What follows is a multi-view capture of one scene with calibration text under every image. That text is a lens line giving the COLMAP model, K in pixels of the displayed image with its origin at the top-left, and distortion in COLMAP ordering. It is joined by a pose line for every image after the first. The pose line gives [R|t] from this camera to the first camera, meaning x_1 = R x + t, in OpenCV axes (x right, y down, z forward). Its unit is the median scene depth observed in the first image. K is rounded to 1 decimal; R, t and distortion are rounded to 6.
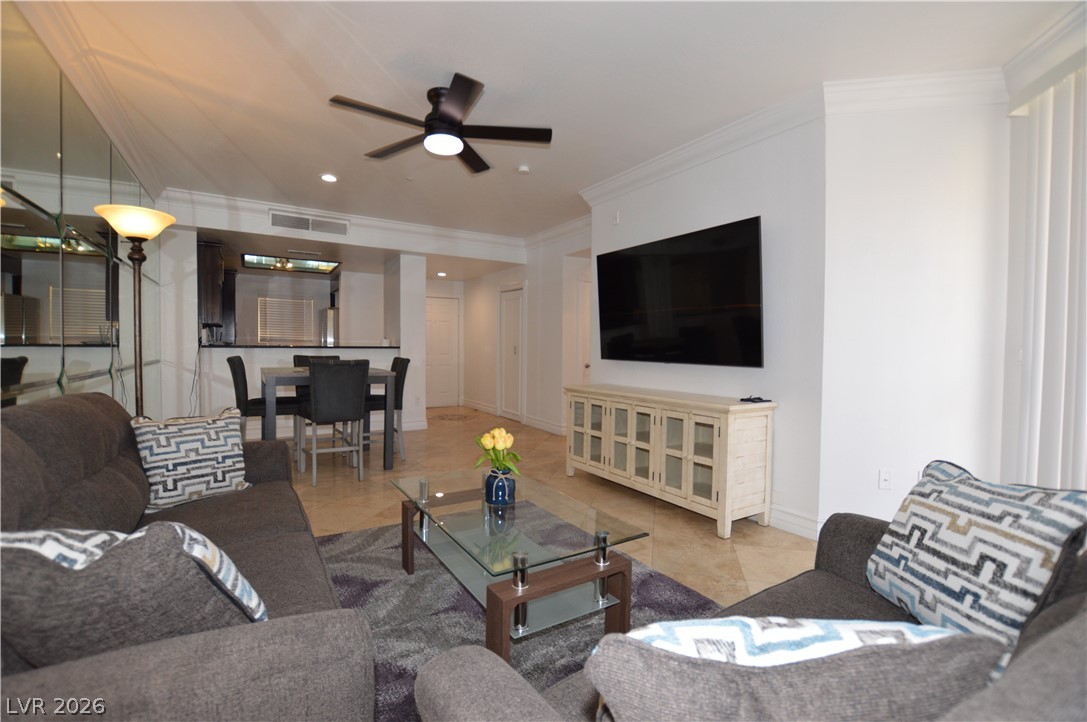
lens RADIAL K [[483.9, 0, 537.8], [0, 483.9, 363.2], [0, 0, 1]] dist [-0.028680, 0.000939]
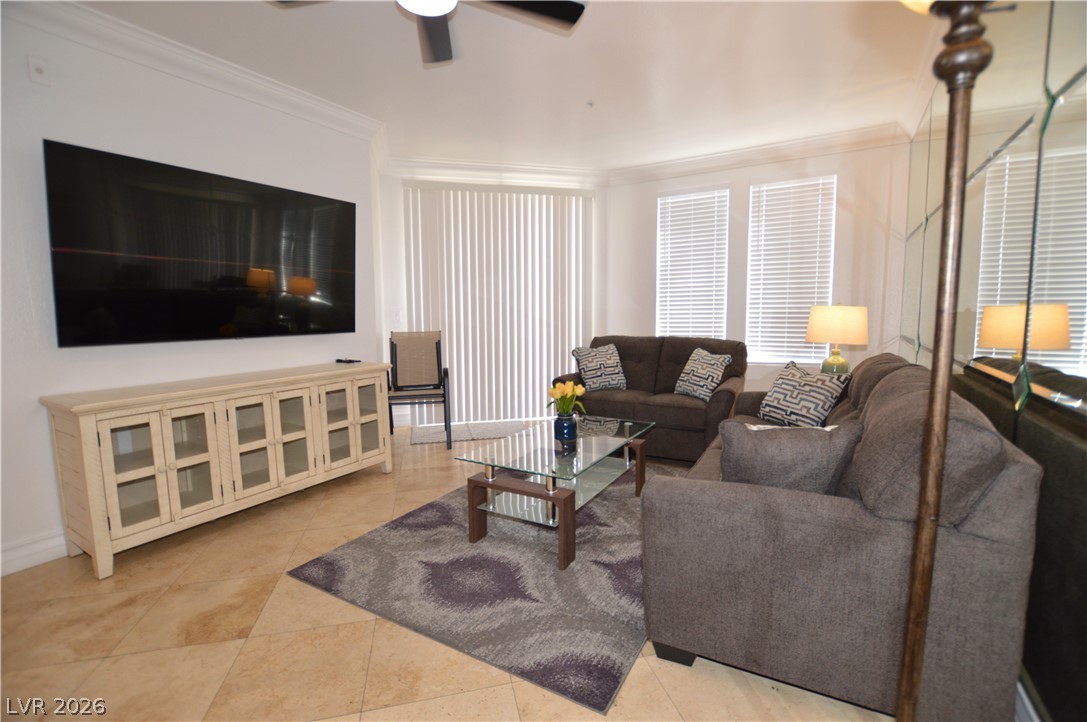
lens RADIAL K [[483.9, 0, 539.0], [0, 483.9, 361.0], [0, 0, 1]] dist [-0.028680, 0.000939]
pose [[-0.456982, -0.107410, 0.882967, -0.663231], [0.029405, 0.990315, 0.135687, -0.056849], [-0.888990, 0.087970, -0.449398, 0.934691]]
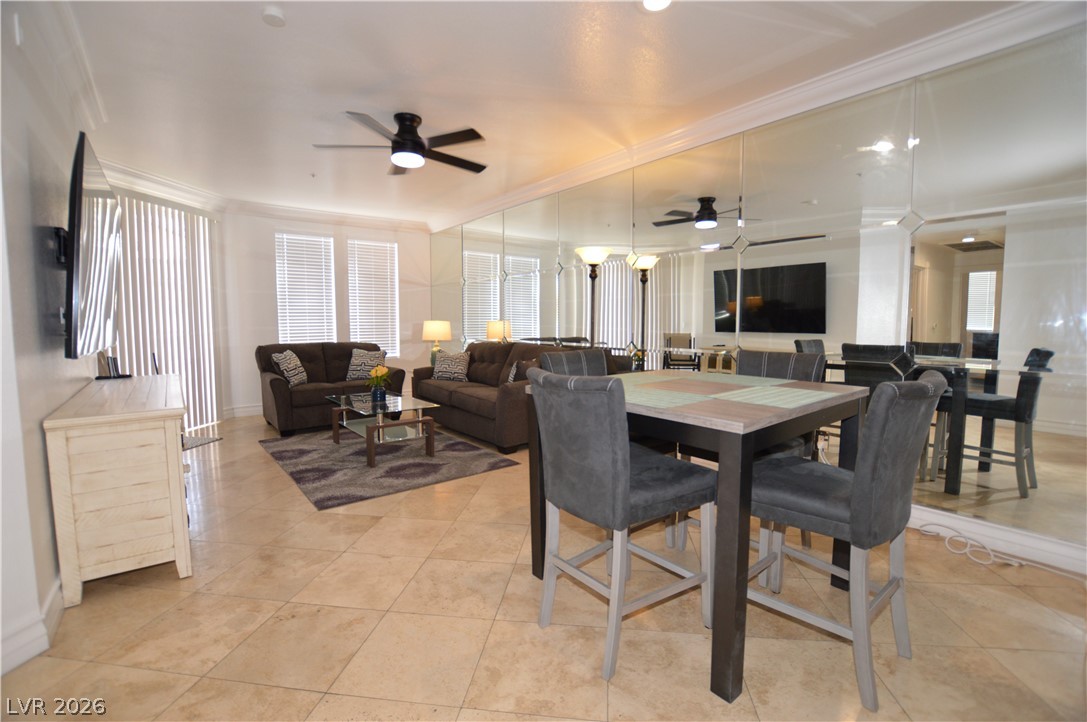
lens RADIAL K [[483.9, 0, 539.2], [0, 483.9, 356.1], [0, 0, 1]] dist [-0.028680, 0.000939]
pose [[-0.994780, -0.012136, -0.101320, -0.297728], [-0.022243, 0.994816, 0.099231, -0.077167], [0.099590, 0.100966, -0.989893, 1.831143]]
